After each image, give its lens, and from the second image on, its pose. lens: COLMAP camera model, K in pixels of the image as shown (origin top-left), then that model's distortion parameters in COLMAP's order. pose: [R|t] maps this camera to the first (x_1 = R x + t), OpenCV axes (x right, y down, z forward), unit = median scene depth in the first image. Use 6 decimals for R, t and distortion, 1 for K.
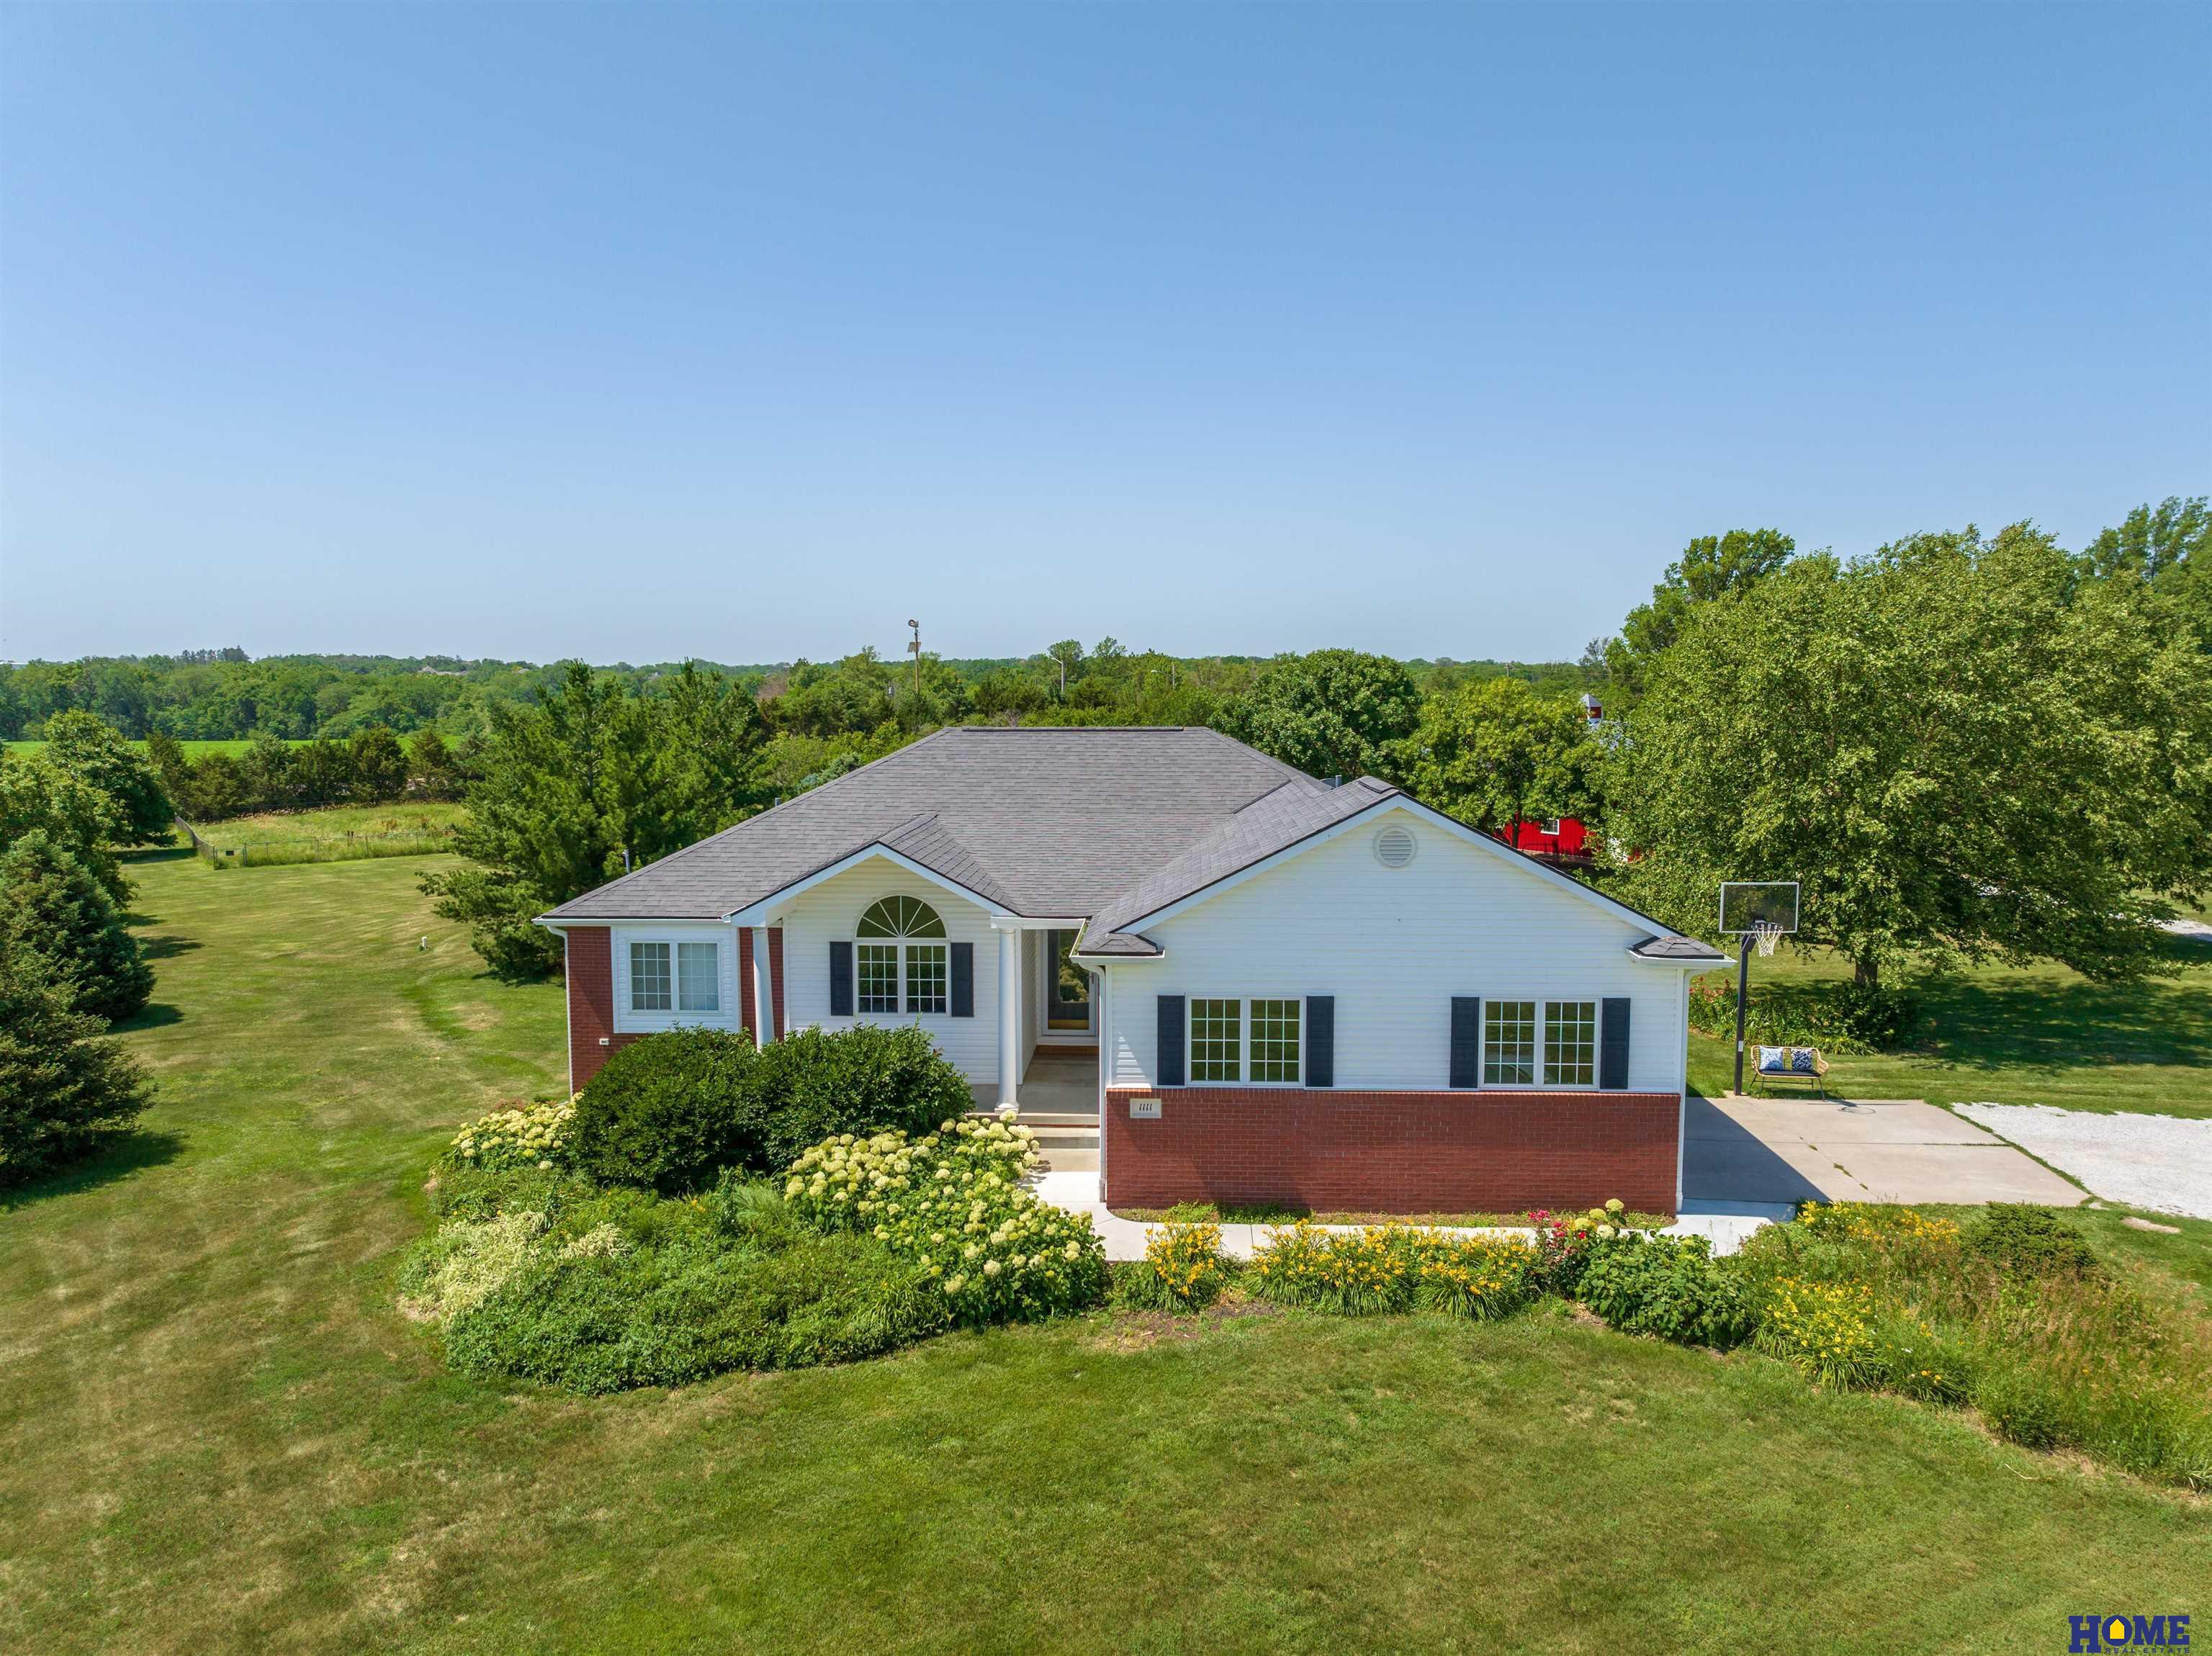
lens RADIAL K [[1557.5, 0, 1120.2], [0, 1557.5, 825.8], [0, 0, 1]] dist [-0.036548, 0.005909]
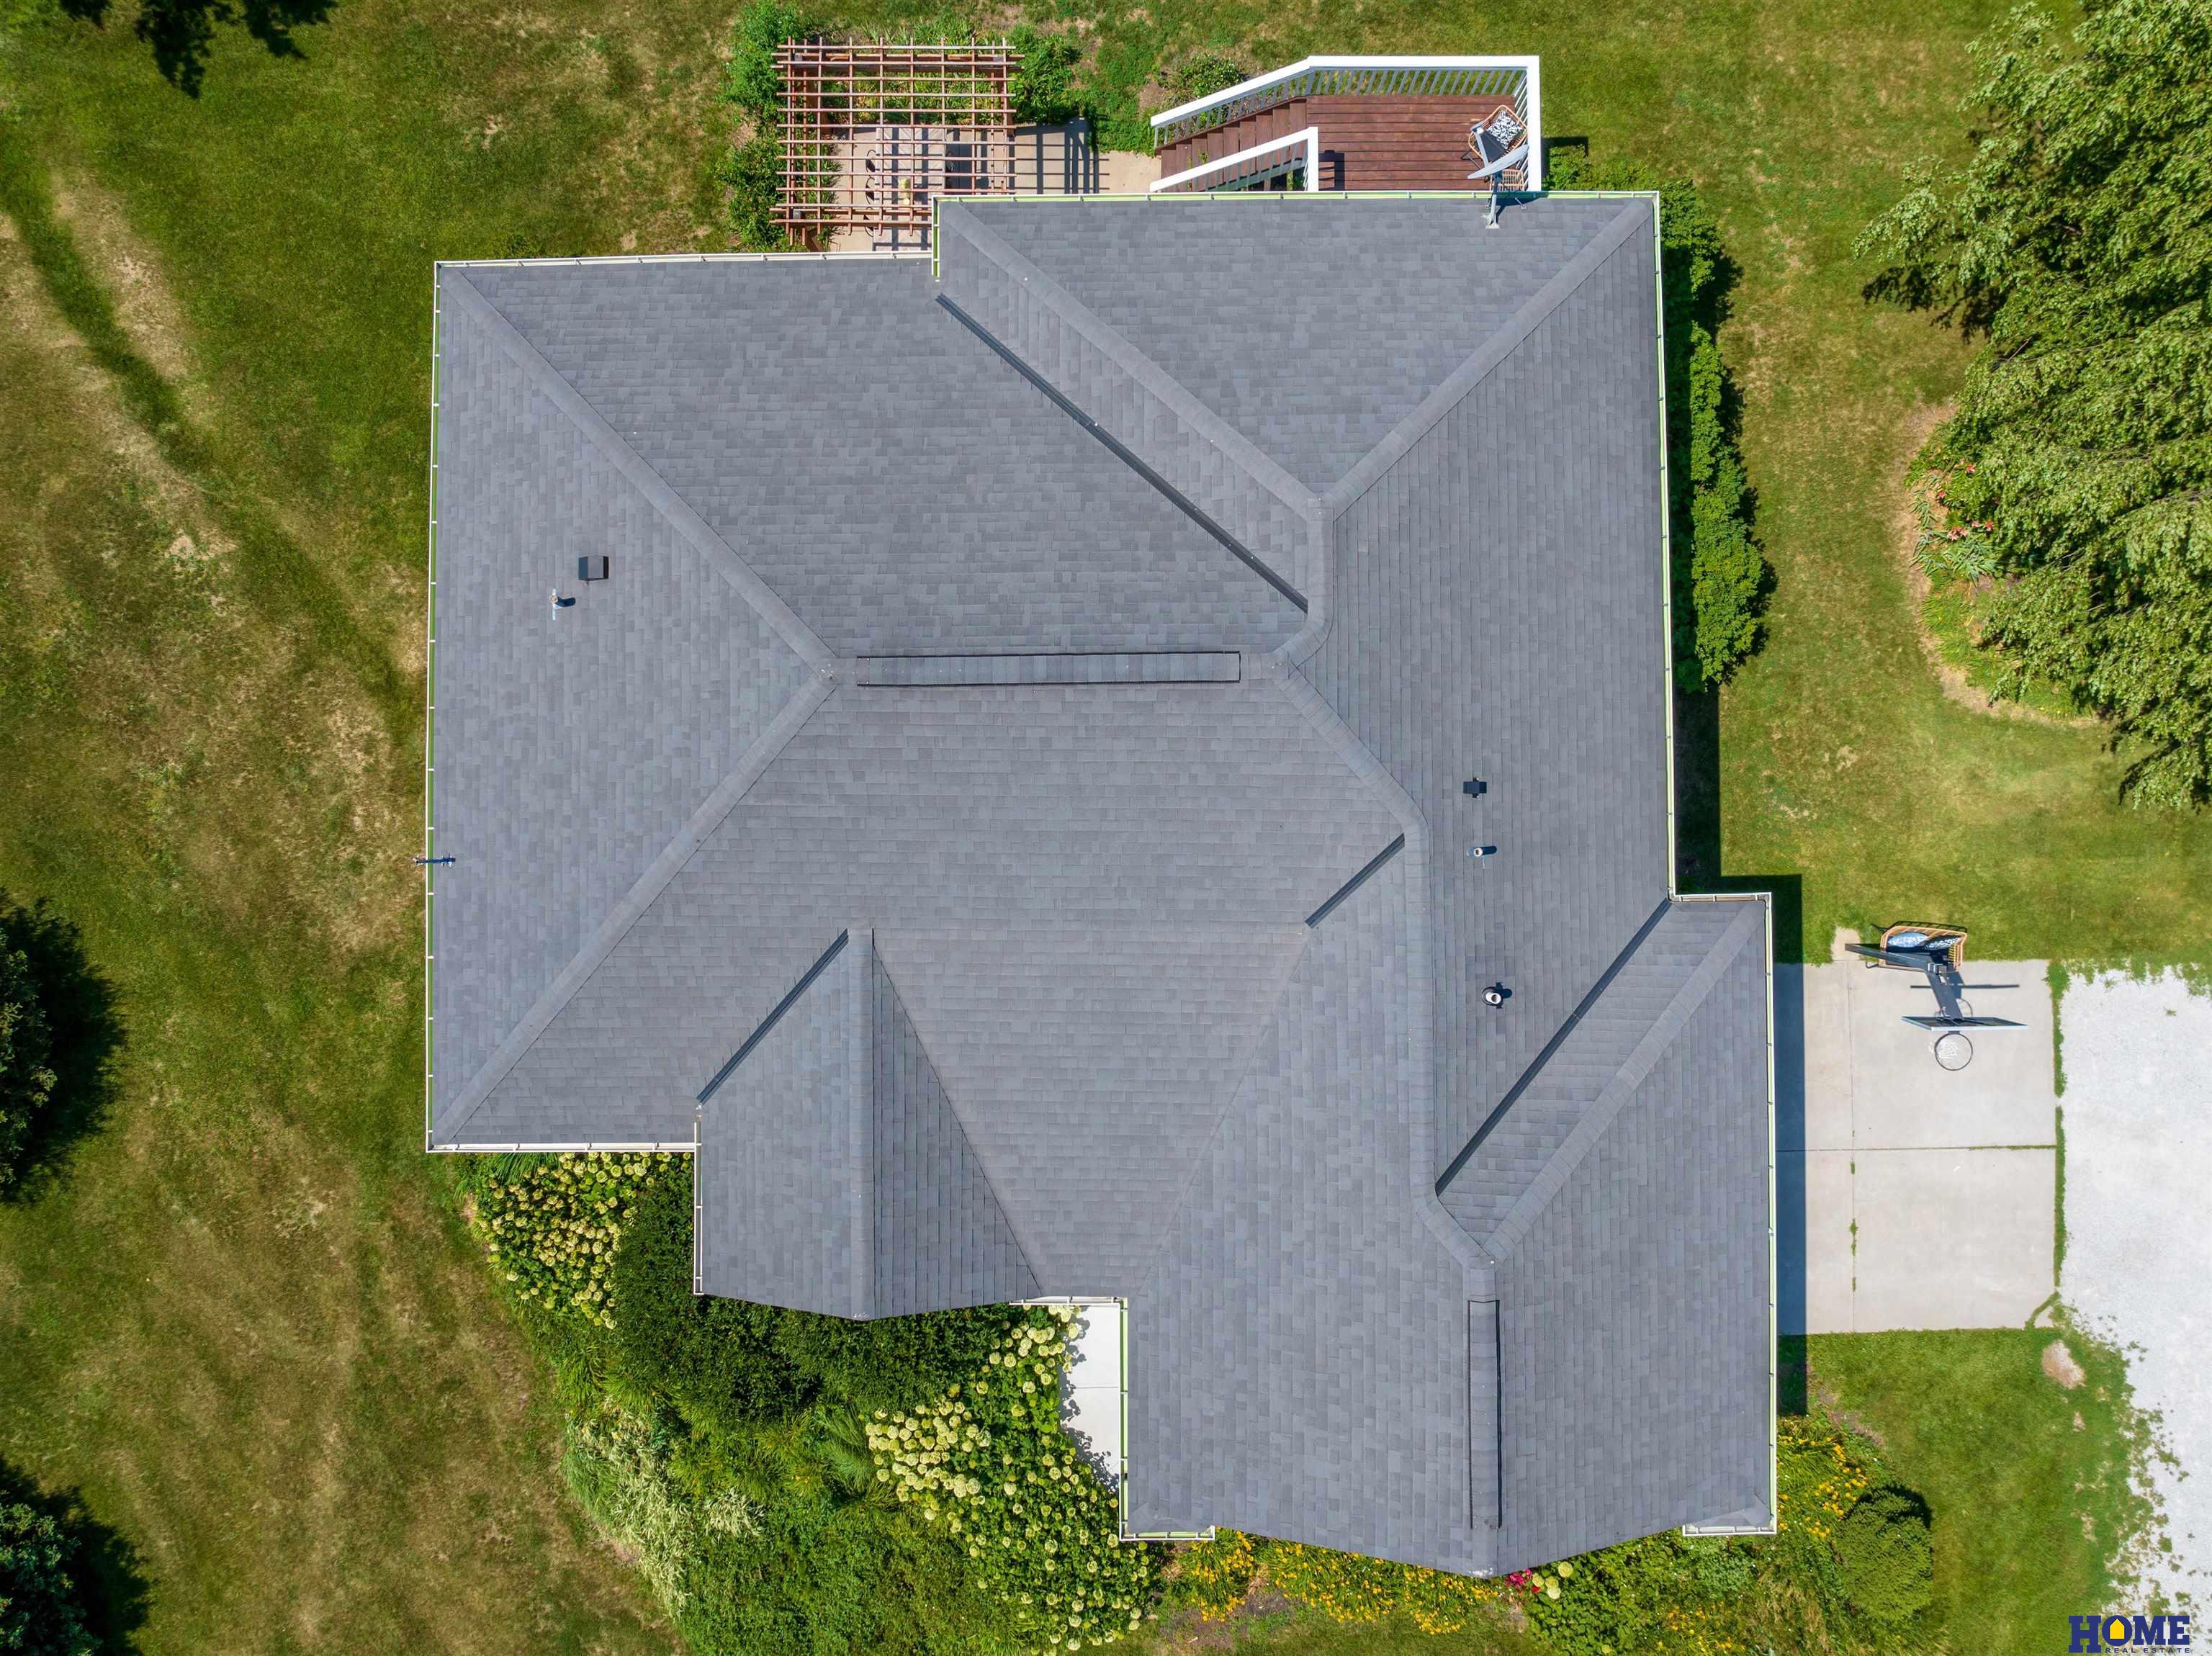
lens RADIAL K [[1557.5, 0, 1109.4], [0, 1557.5, 816.2], [0, 0, 1]] dist [-0.036548, 0.005909]
pose [[0.998791, -0.047612, -0.012225, -0.003652], [0.017902, 0.120680, 0.992530, -0.747491], [-0.045781, -0.991549, 0.121386, 1.040260]]
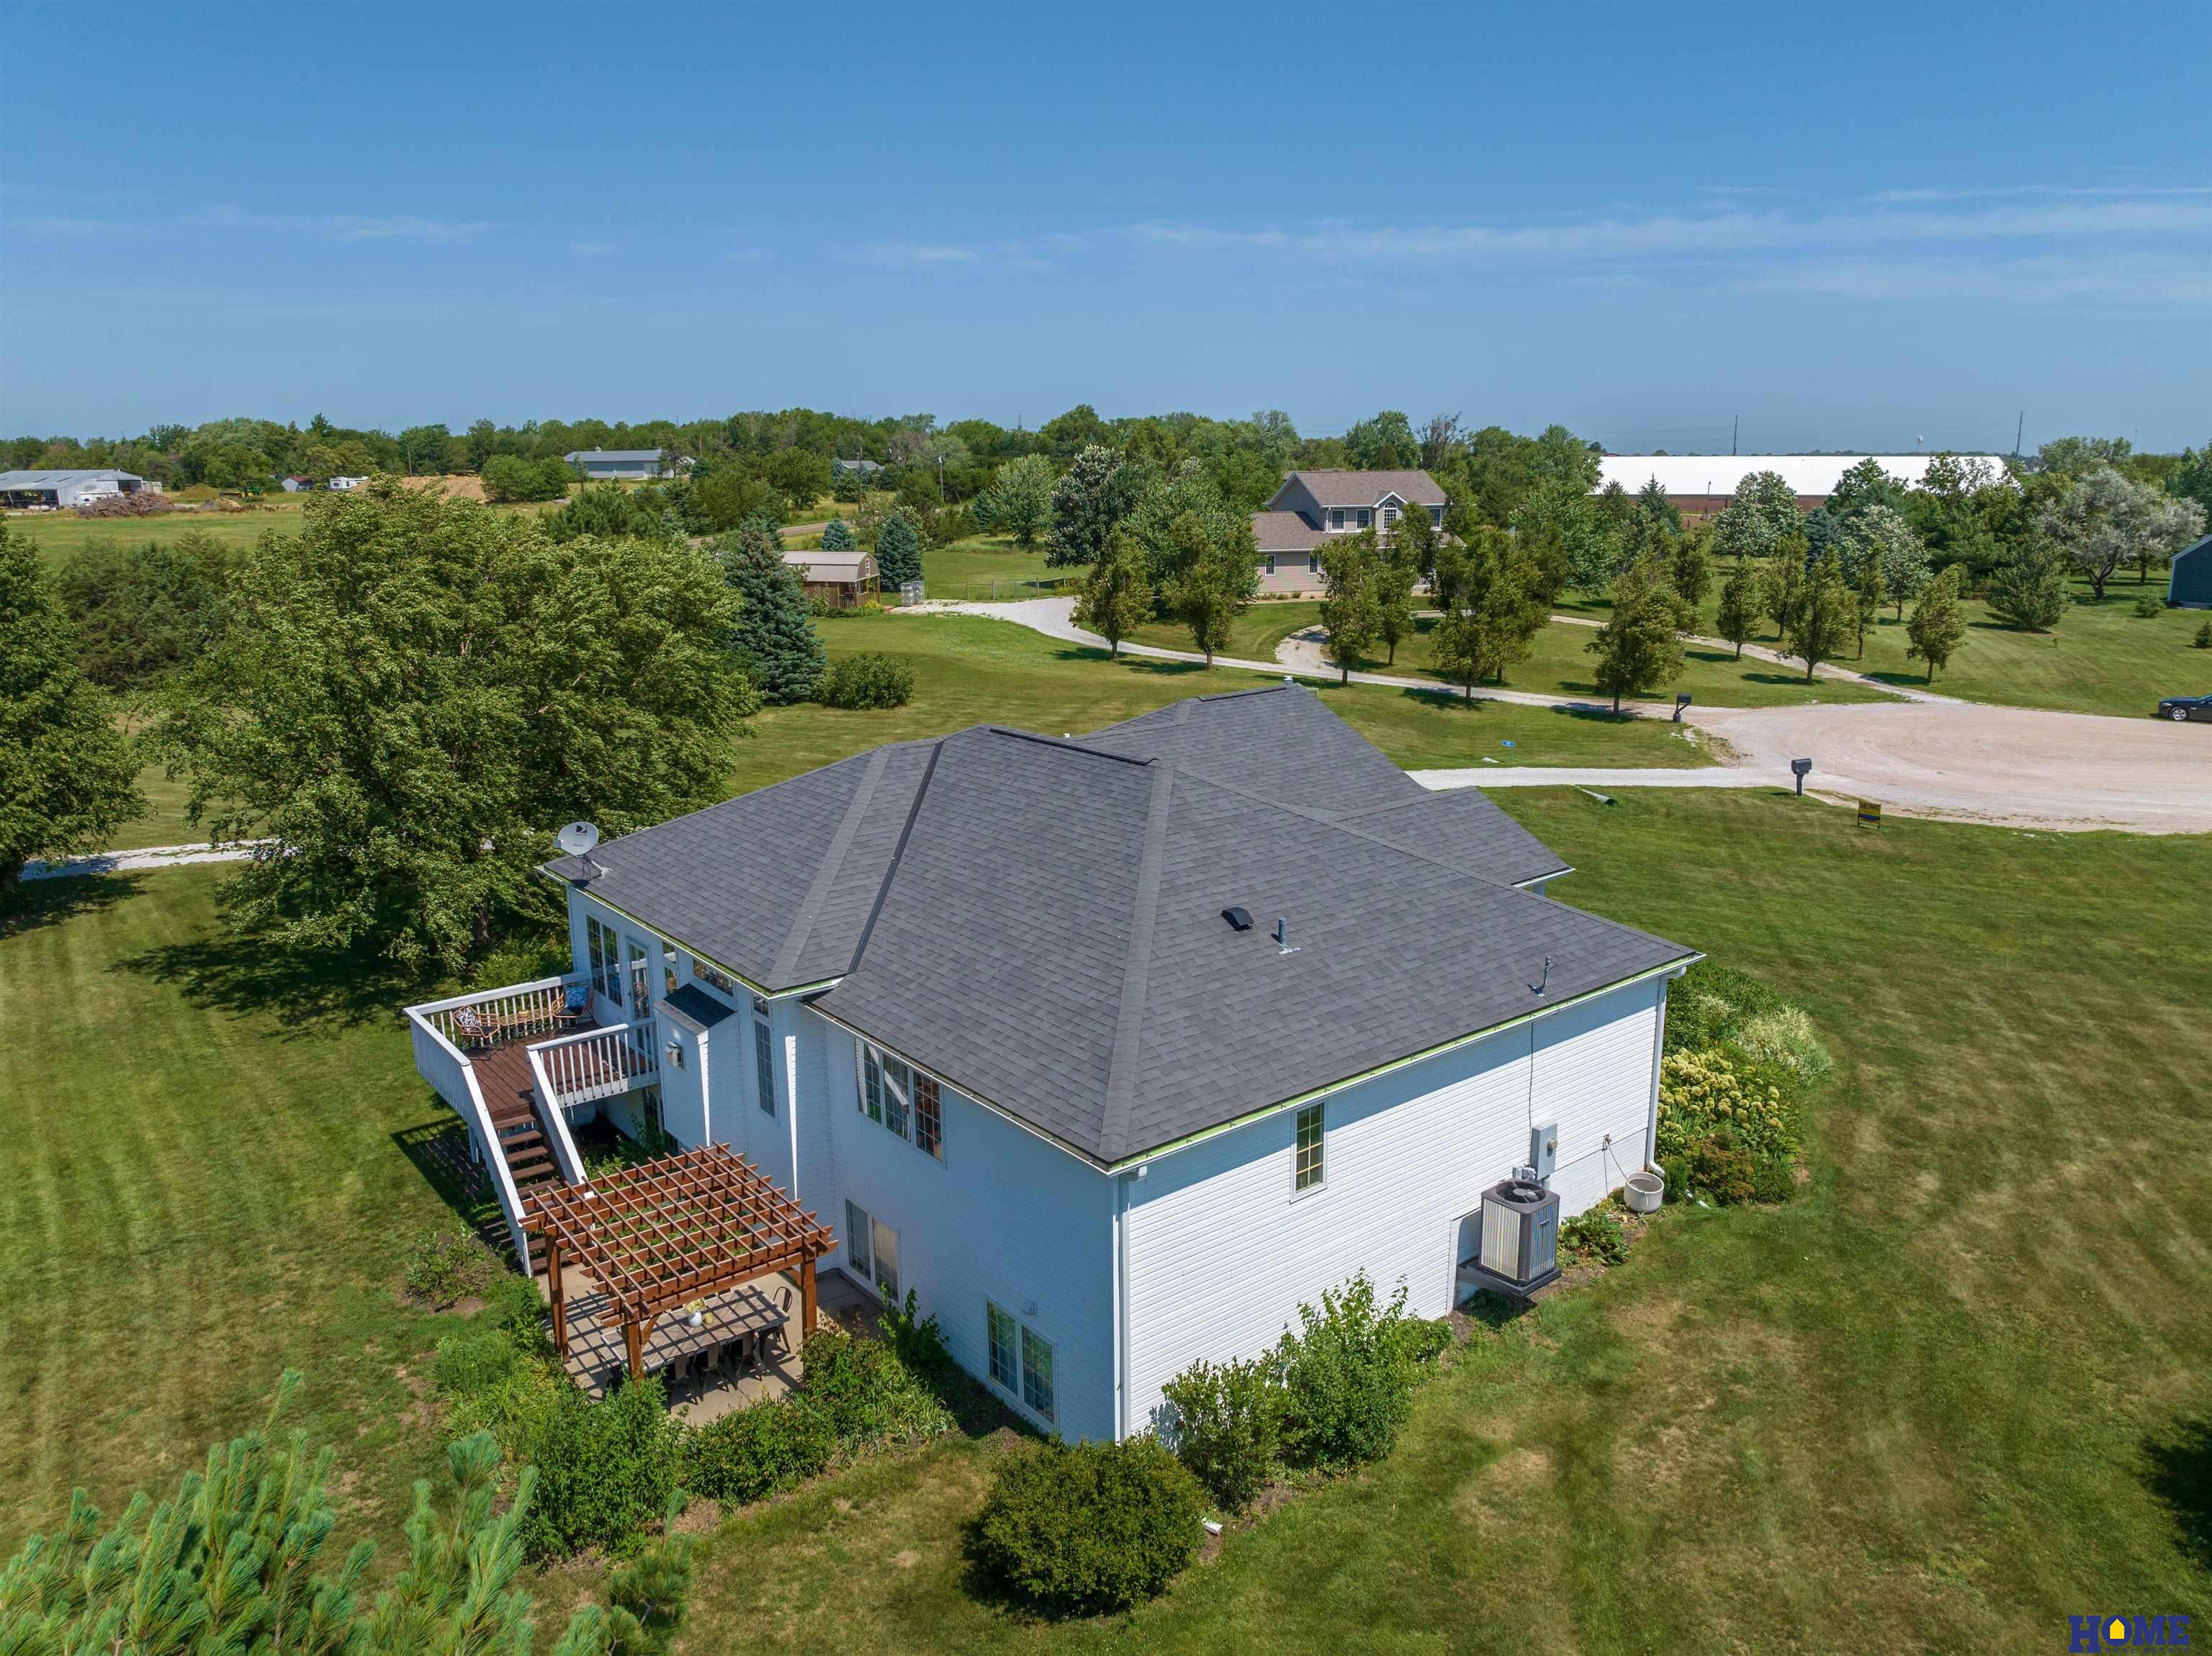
lens RADIAL K [[1557.5, 0, 1111.9], [0, 1557.5, 813.3], [0, 0, 1]] dist [-0.036548, 0.005909]
pose [[-0.656954, -0.159480, 0.736870, -0.817577], [0.079188, 0.957369, 0.277803, -0.313770], [-0.749760, 0.240855, -0.616319, 1.812832]]
